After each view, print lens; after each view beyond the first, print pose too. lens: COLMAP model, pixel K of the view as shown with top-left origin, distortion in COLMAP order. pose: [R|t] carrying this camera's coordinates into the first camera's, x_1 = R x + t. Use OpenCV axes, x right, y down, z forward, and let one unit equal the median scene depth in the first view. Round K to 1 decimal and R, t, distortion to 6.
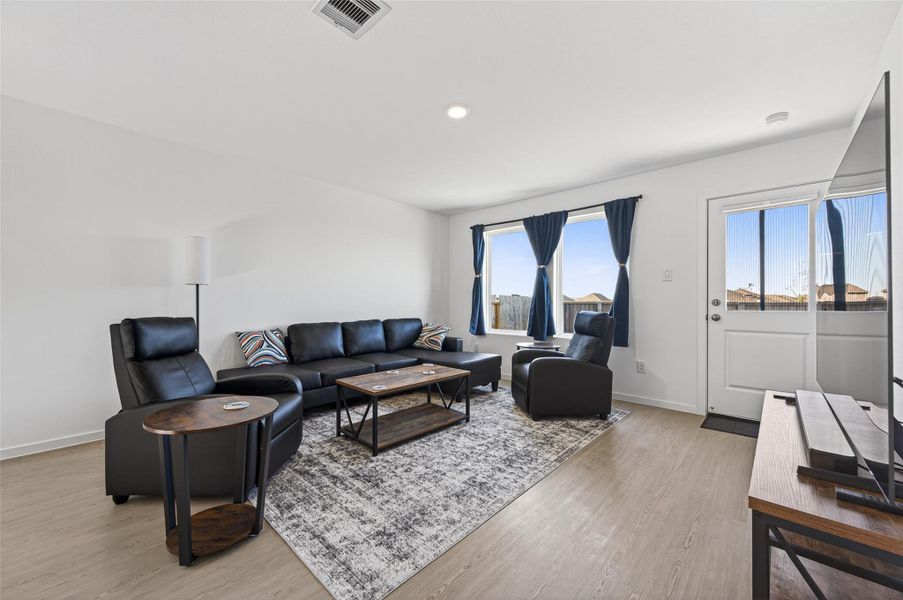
lens RADIAL K [[349.3, 0, 454.6], [0, 349.3, 301.4], [0, 0, 1]] dist [0.001778, -0.000002]
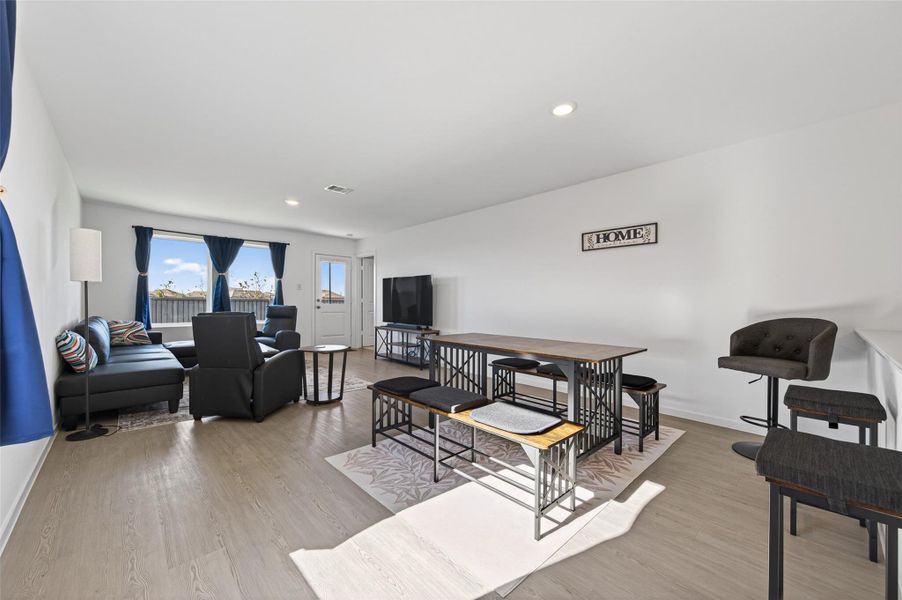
lens RADIAL K [[346.8, 0, 447.5], [0, 346.8, 303.6], [0, 0, 1]] dist [0.000541, 0.000004]
pose [[0.087451, -0.010166, 0.996117, -1.649629], [-0.014660, 0.999827, 0.011491, -0.016235], [-0.996061, -0.015608, 0.087287, -0.030457]]
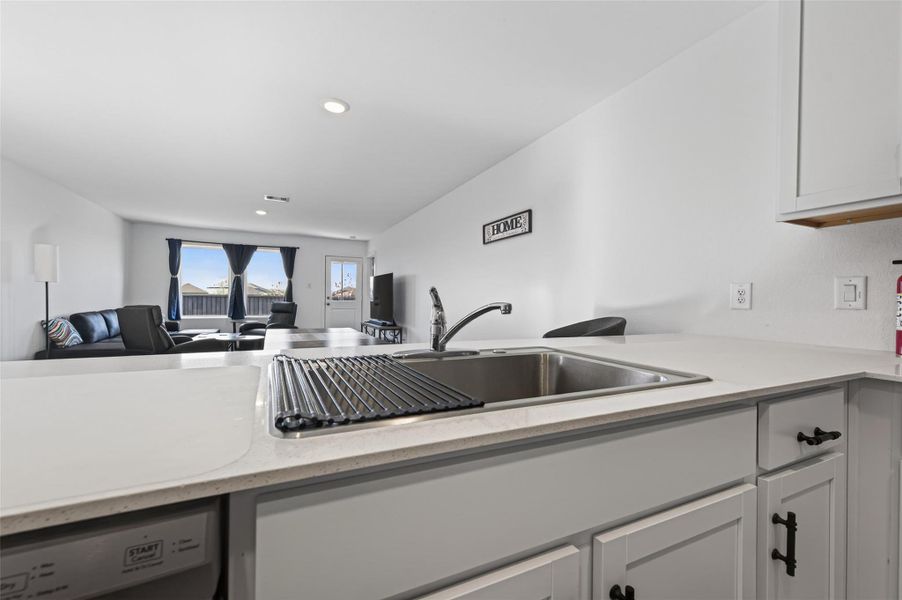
lens RADIAL K [[365.9, 0, 433.1], [0, 365.9, 302.0], [0, 0, 1]] dist [0.002574, 0.000062]
pose [[0.396646, -0.005920, 0.917953, -1.538272], [-0.016927, 0.999762, 0.013761, -0.019566], [-0.917816, -0.020997, 0.396451, -0.822364]]
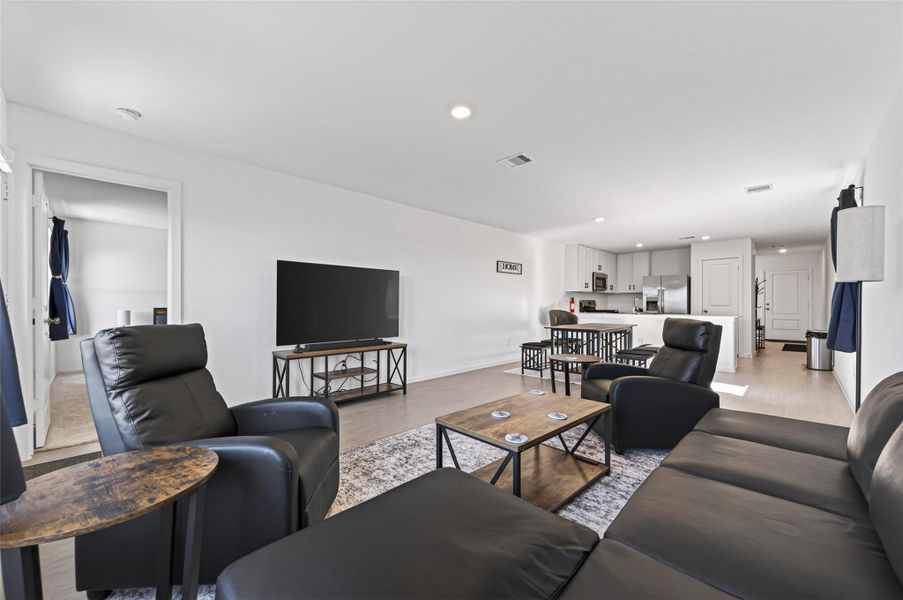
lens RADIAL K [[348.7, 0, 447.8], [0, 348.7, 301.2], [0, 0, 1]] dist [0.000232, -0.000106]
pose [[-0.998828, -0.007922, 0.047741, 0.005100], [-0.008677, 0.999840, -0.015619, 0.001381], [-0.047610, -0.016014, -0.998738, 1.765654]]
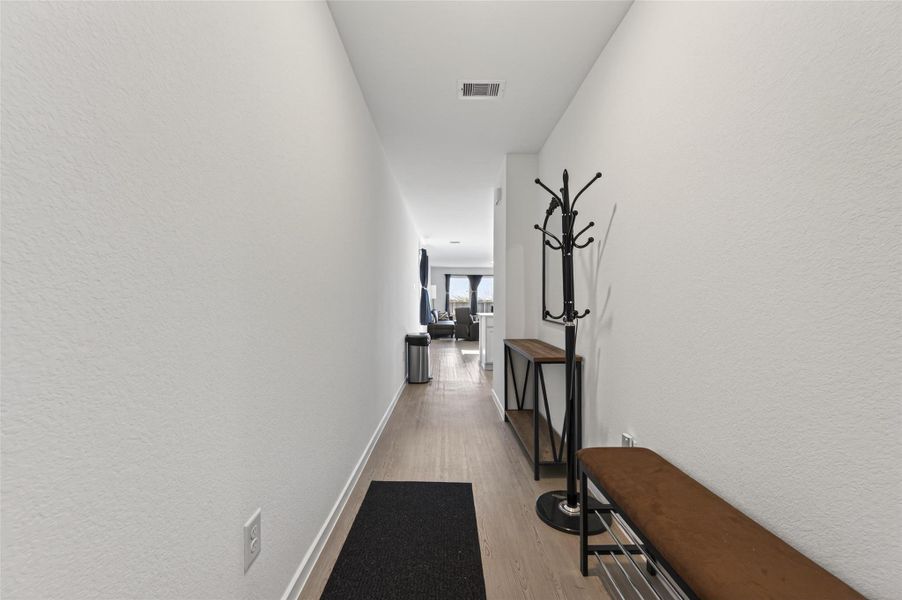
lens RADIAL K [[350.2, 0, 450.8], [0, 350.2, 302.6], [0, 0, 1]] dist [0.002255, -0.000162]
pose [[0.731778, -0.008946, 0.681484, -3.141846], [0.005142, 0.999958, 0.007604, -0.038524], [-0.681524, -0.002060, 0.731793, -1.748573]]
